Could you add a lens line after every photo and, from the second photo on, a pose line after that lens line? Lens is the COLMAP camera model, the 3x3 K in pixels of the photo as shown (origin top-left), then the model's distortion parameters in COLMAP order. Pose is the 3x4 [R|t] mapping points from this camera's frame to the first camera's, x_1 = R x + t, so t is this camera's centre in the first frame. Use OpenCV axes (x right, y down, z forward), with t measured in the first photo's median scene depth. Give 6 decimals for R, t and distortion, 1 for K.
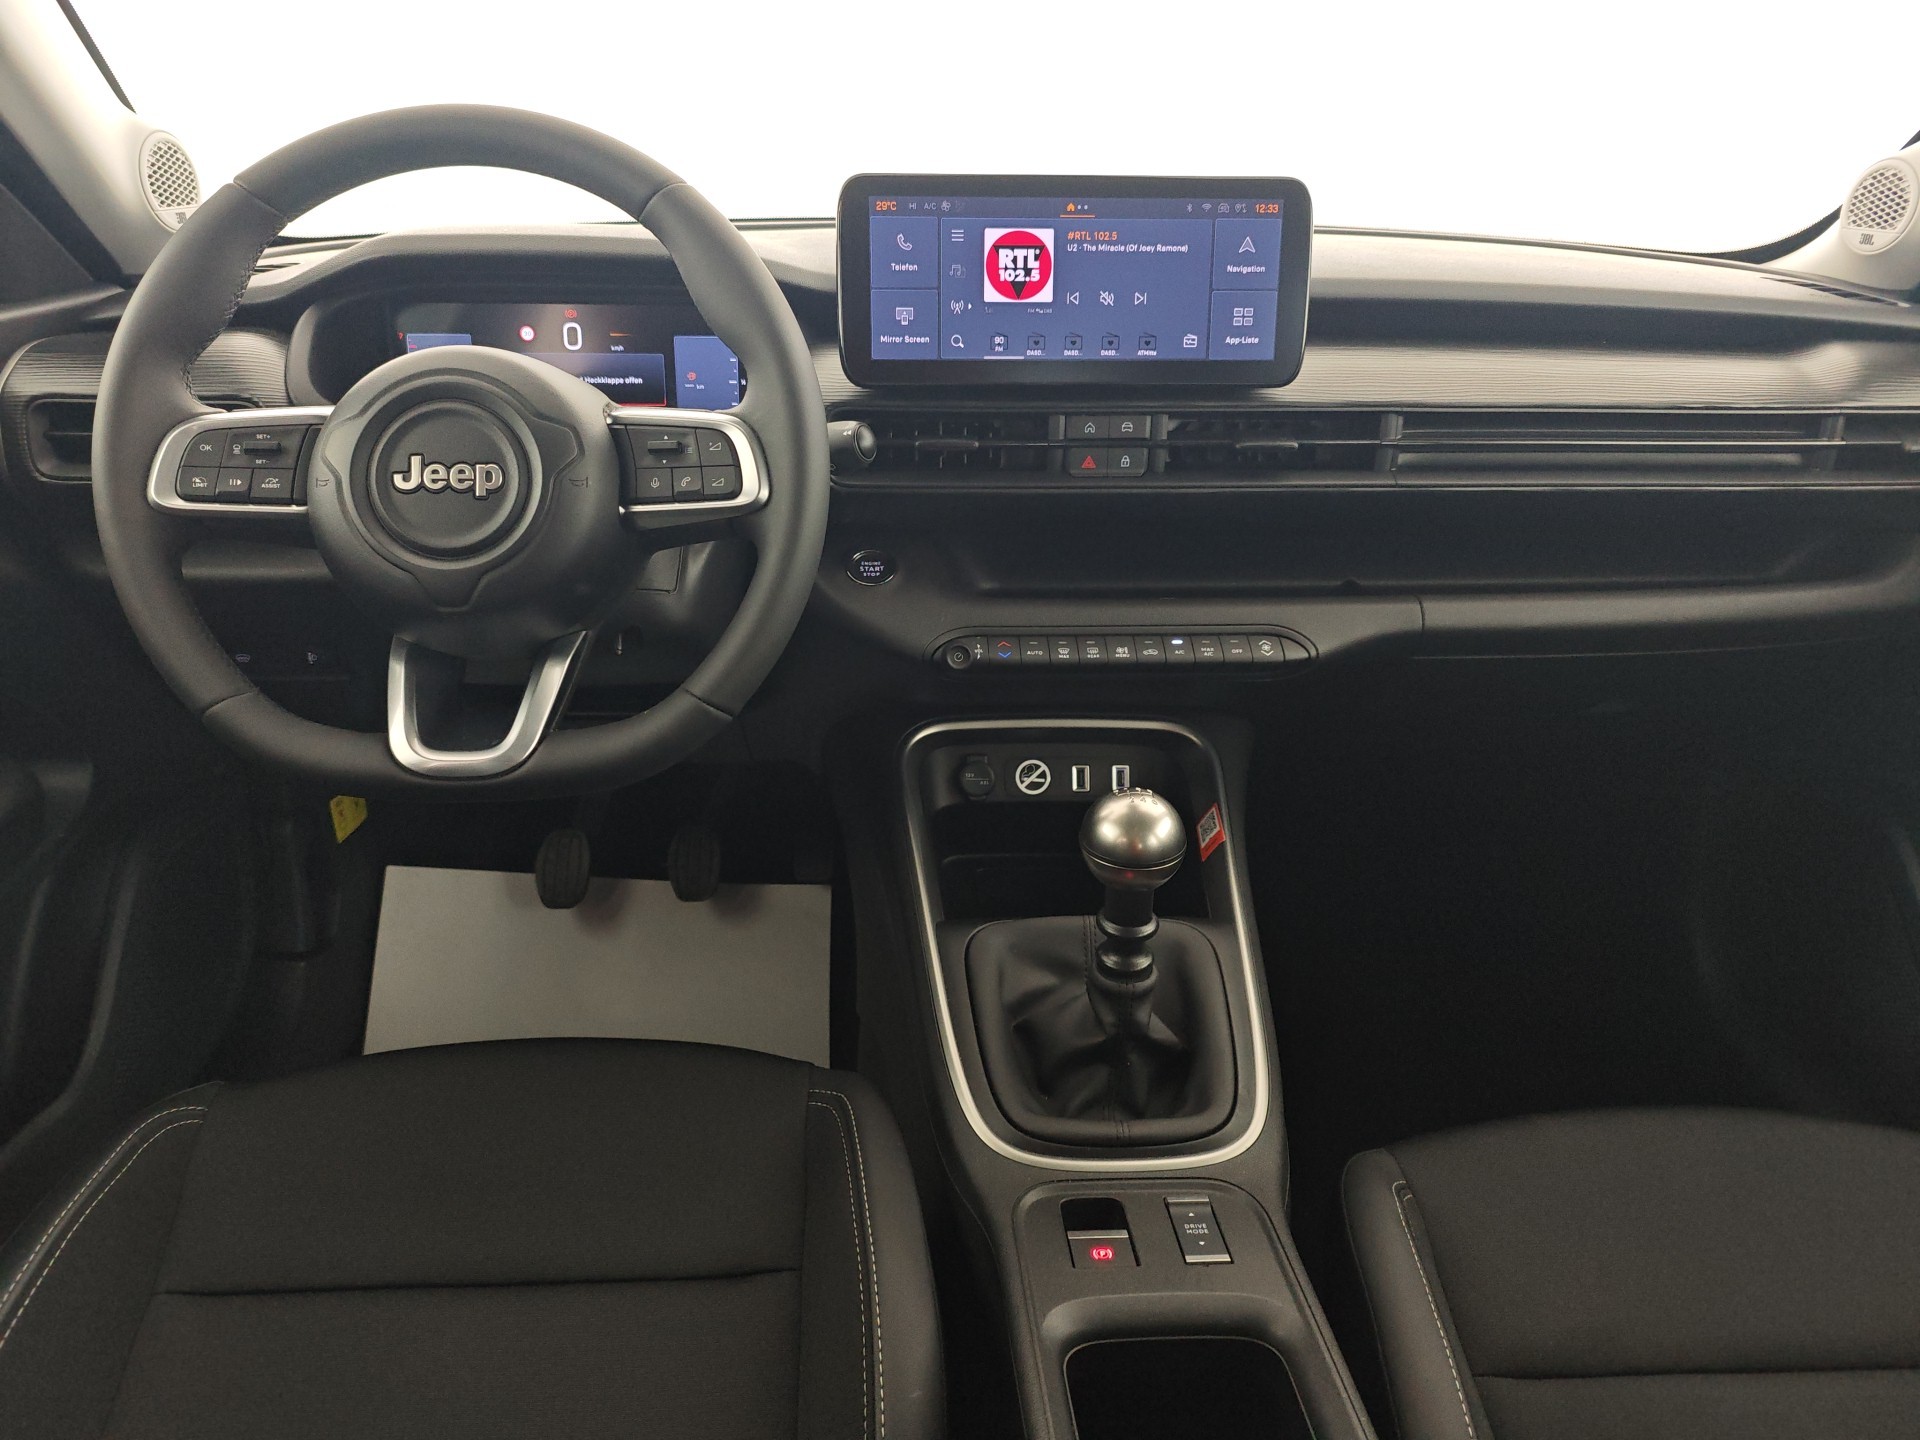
lens RADIAL K [[1268.5, 0, 933.0], [0, 1268.5, 716.0], [0, 0, 1]] dist [0.001901, -0.000099]
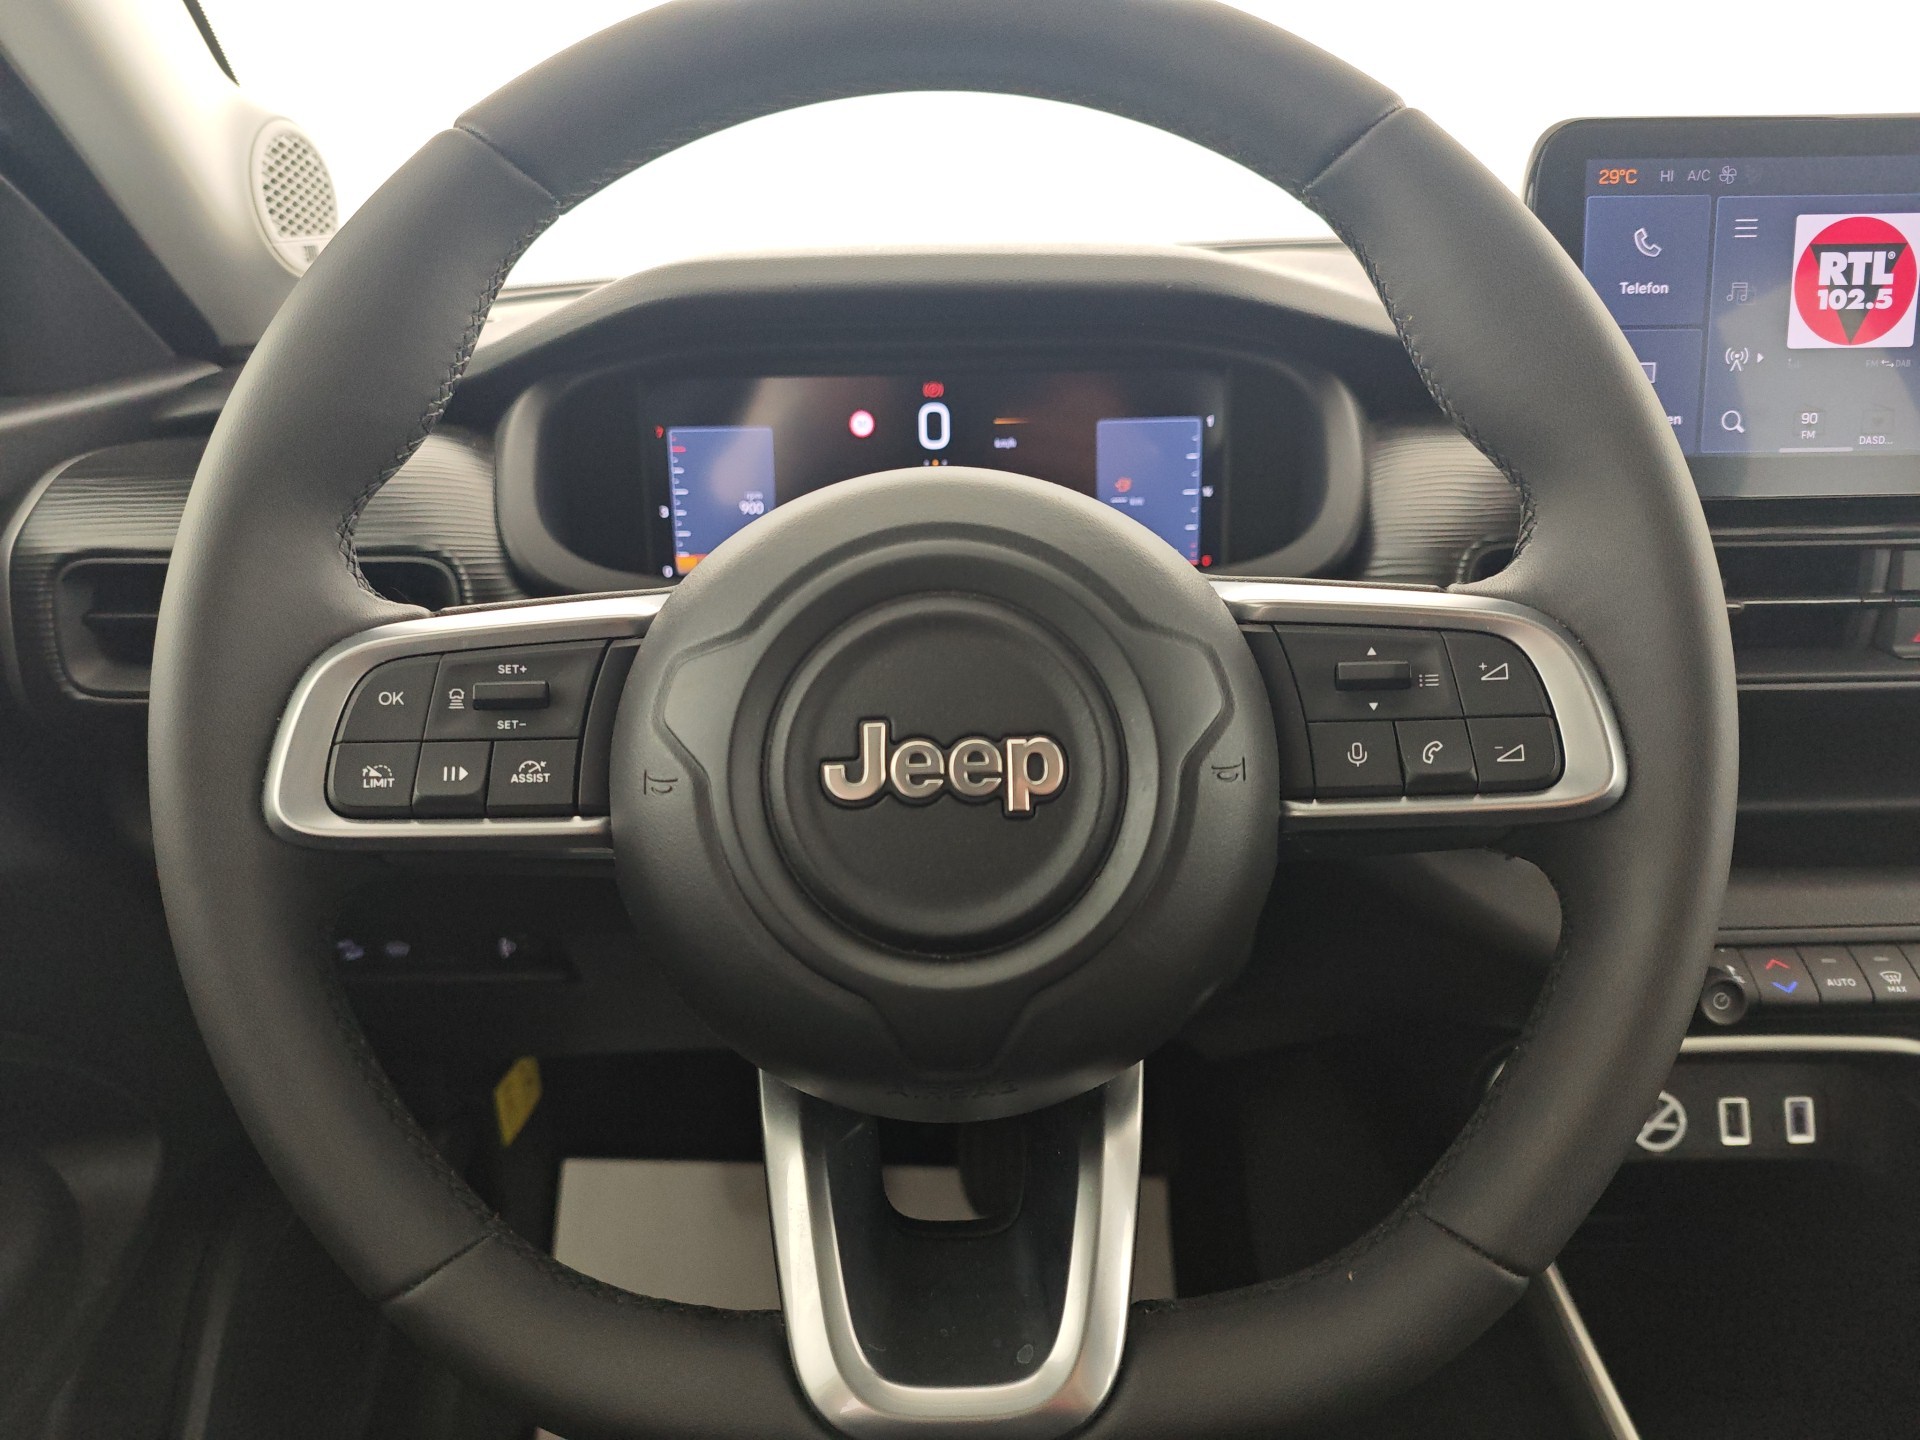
lens RADIAL K [[1291.0, 0, 960.0], [0, 1291.0, 720.0], [0, 0, 1]] dist [0.039970, -0.054307]
pose [[0.998951, -0.012743, -0.043980, -0.288433], [0.010425, 0.998564, -0.052539, -0.146623], [0.044587, 0.052025, 0.997650, 0.450222]]
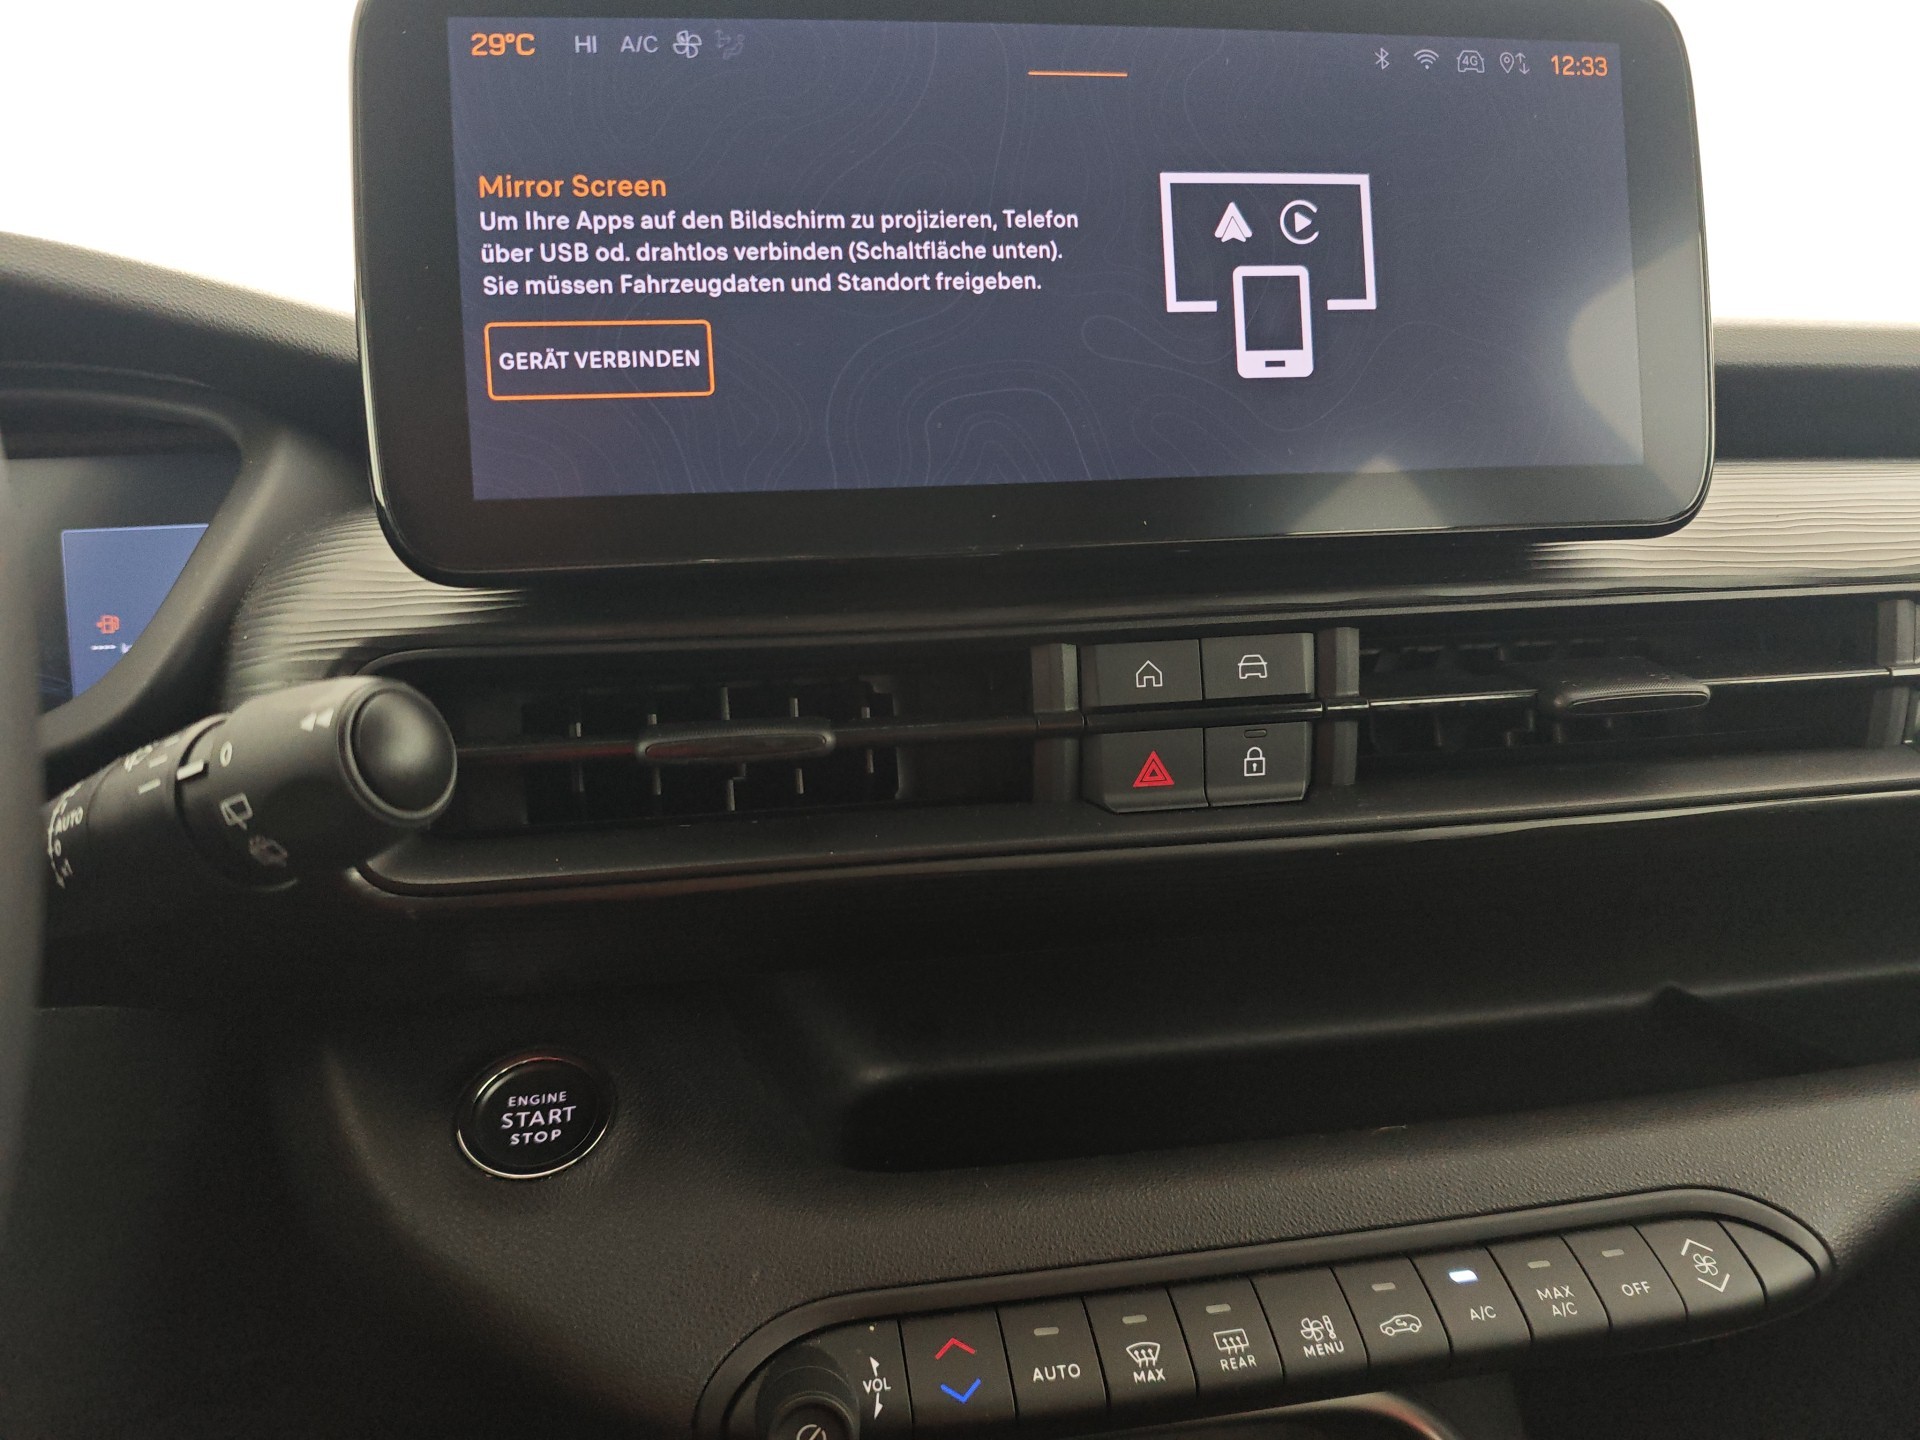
lens RADIAL K [[1291.0, 0, 960.0], [0, 1291.0, 720.0], [0, 0, 1]] dist [0.039970, -0.054307]
pose [[0.988556, -0.056635, 0.139817, 0.022573], [0.087879, 0.969543, -0.228614, -0.144881], [-0.122612, 0.238284, 0.963425, 0.698824]]
